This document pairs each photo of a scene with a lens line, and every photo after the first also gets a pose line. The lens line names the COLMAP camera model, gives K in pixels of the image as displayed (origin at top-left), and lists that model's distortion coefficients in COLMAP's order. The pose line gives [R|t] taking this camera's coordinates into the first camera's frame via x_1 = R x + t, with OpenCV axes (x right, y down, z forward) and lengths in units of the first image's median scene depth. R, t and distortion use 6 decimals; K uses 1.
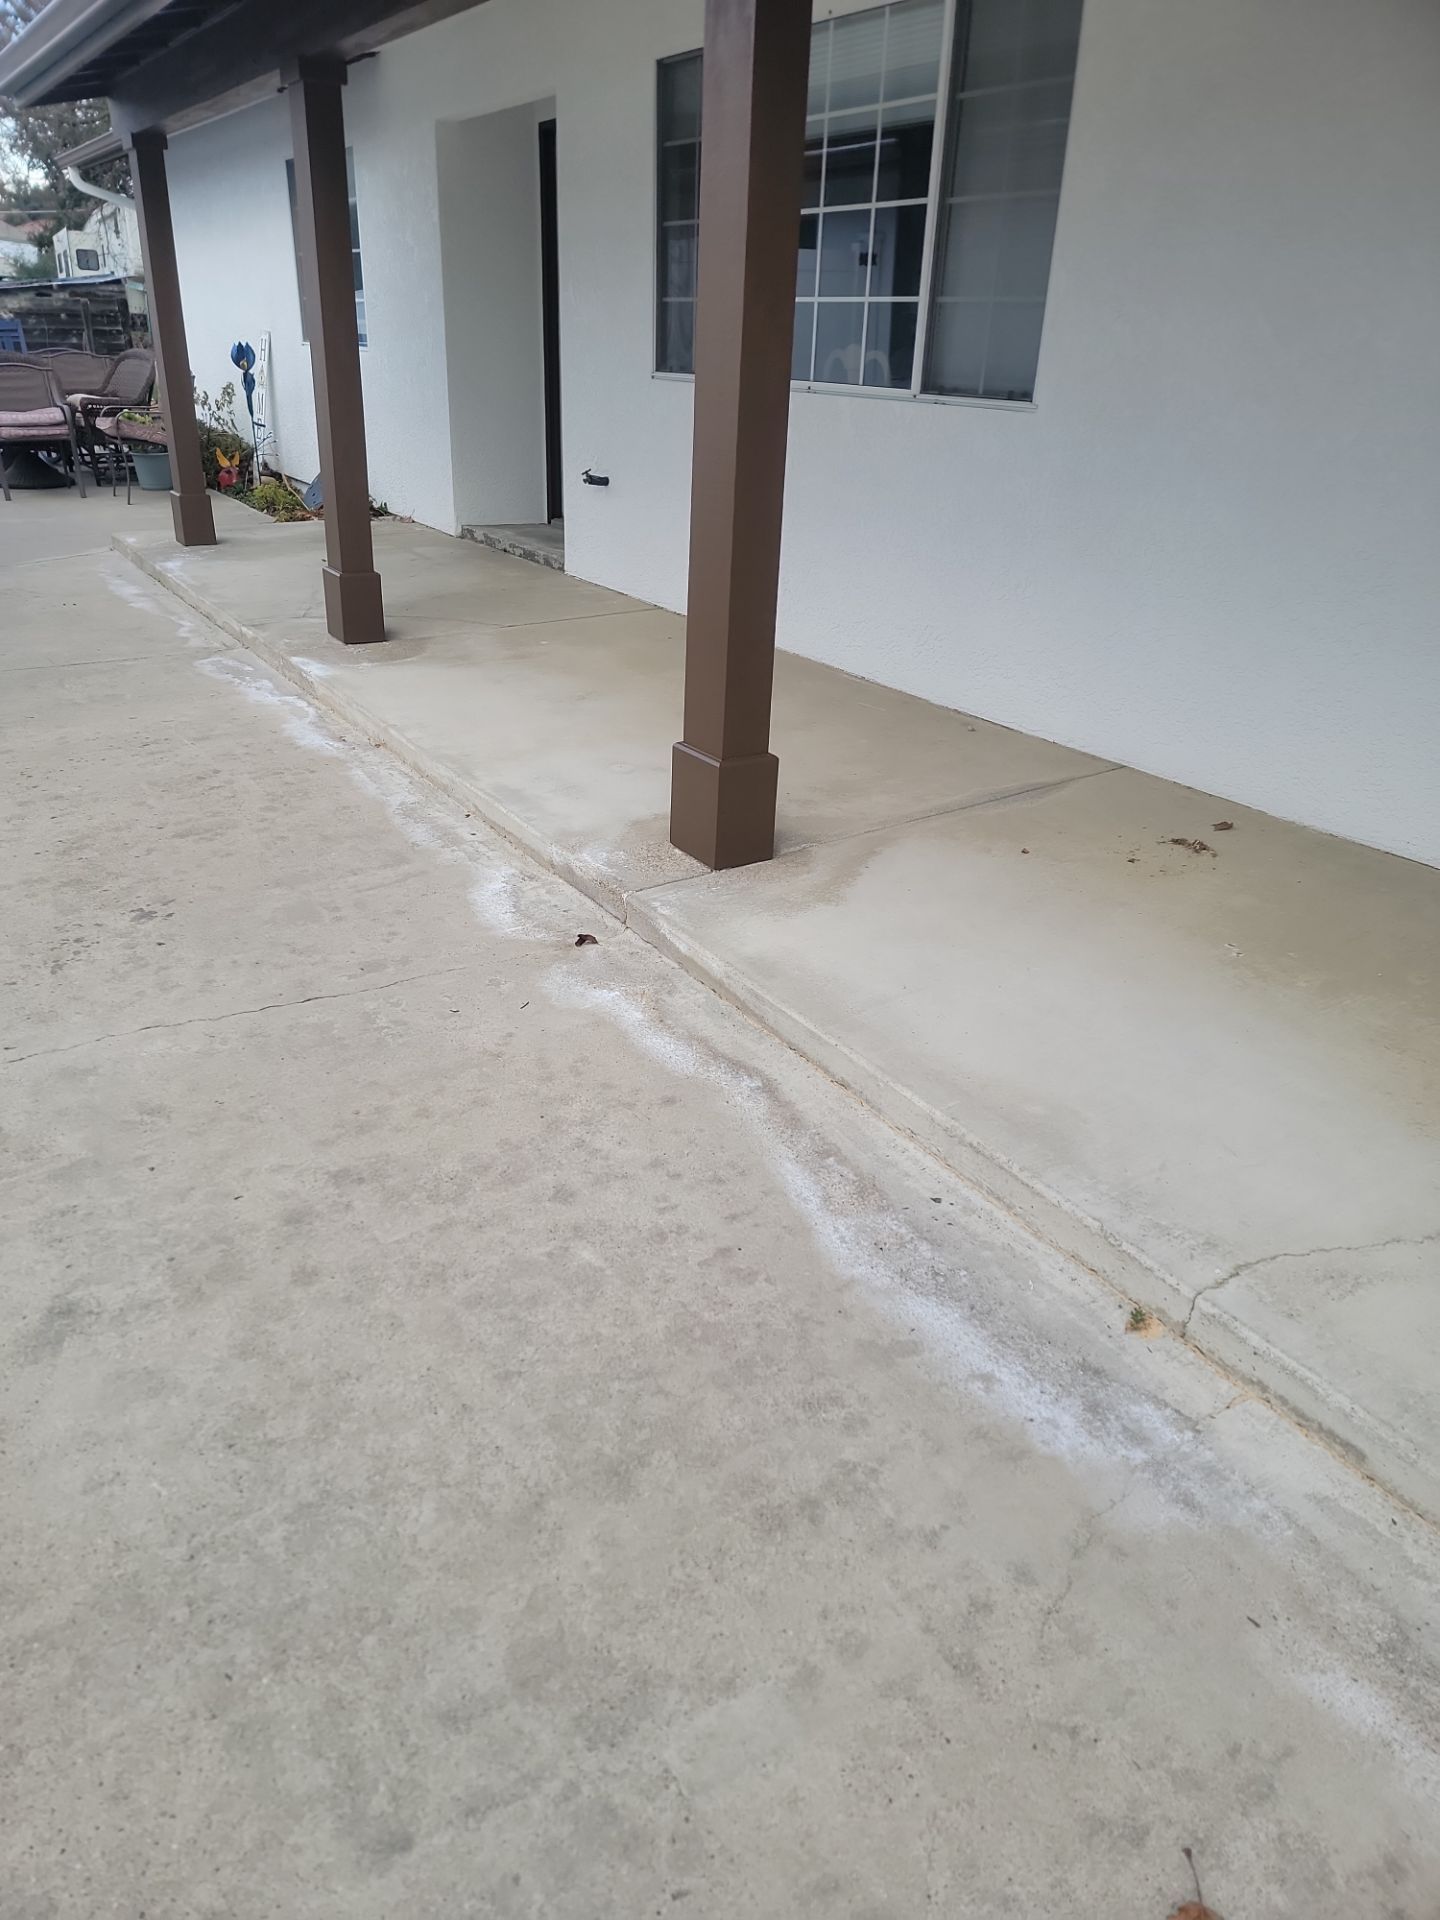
lens RADIAL K [[1321.9, 0, 712.0], [0, 1321.9, 961.8], [0, 0, 1]] dist [0.006499, -0.005367]
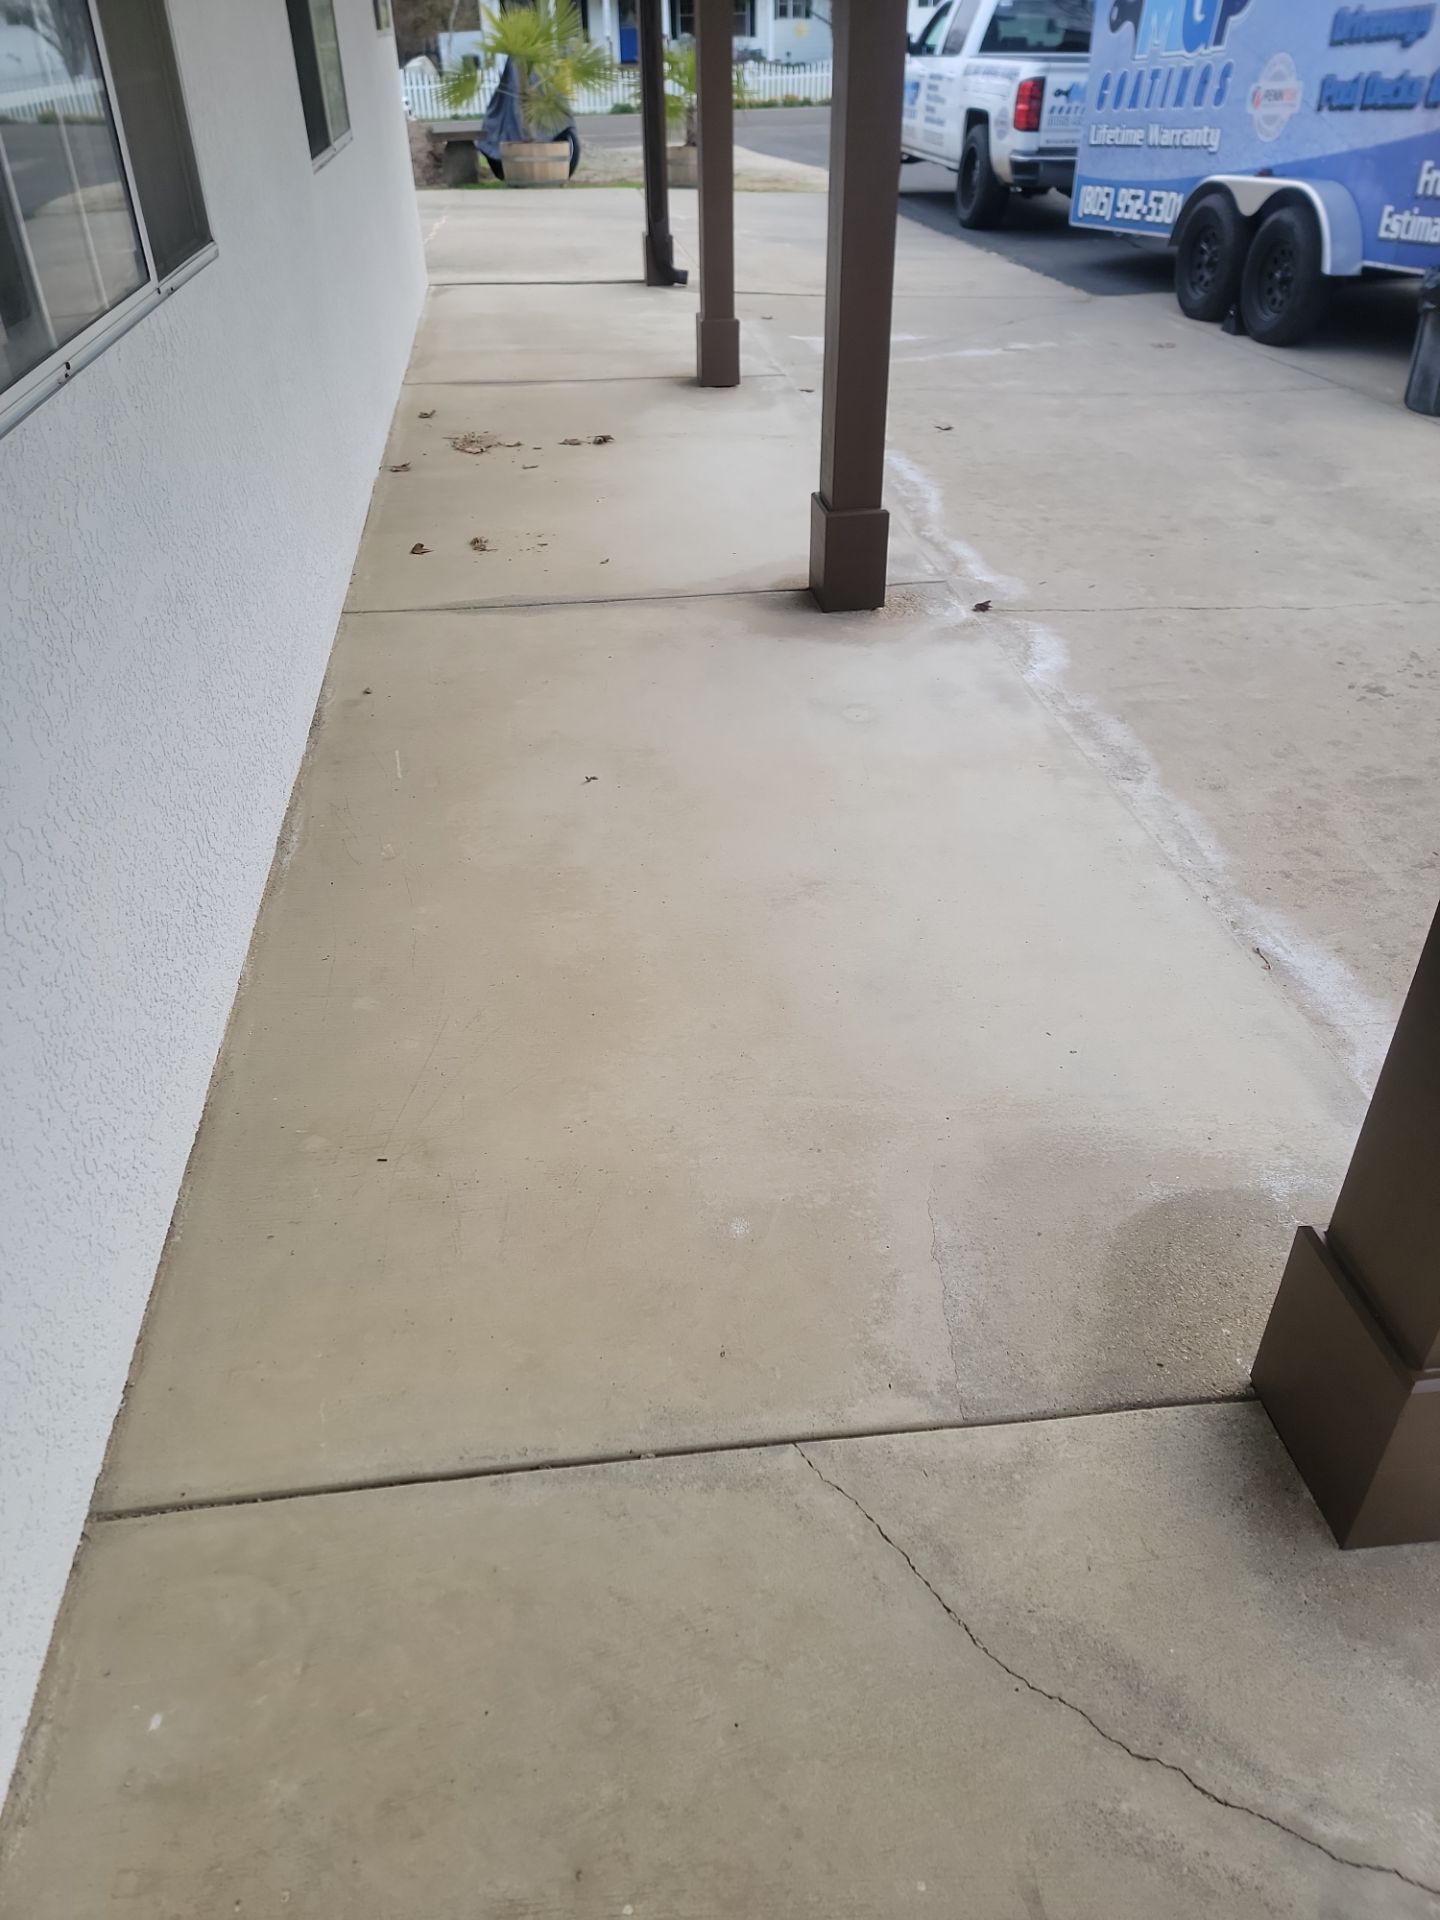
lens RADIAL K [[1321.9, 0, 712.4], [0, 1321.9, 956.6], [0, 0, 1]] dist [0.006499, -0.005367]
pose [[-0.905786, -0.246407, 0.344725, -0.369746], [0.185561, 0.500723, 0.845484, -0.942915], [-0.380945, 0.829795, -0.407824, 1.842604]]
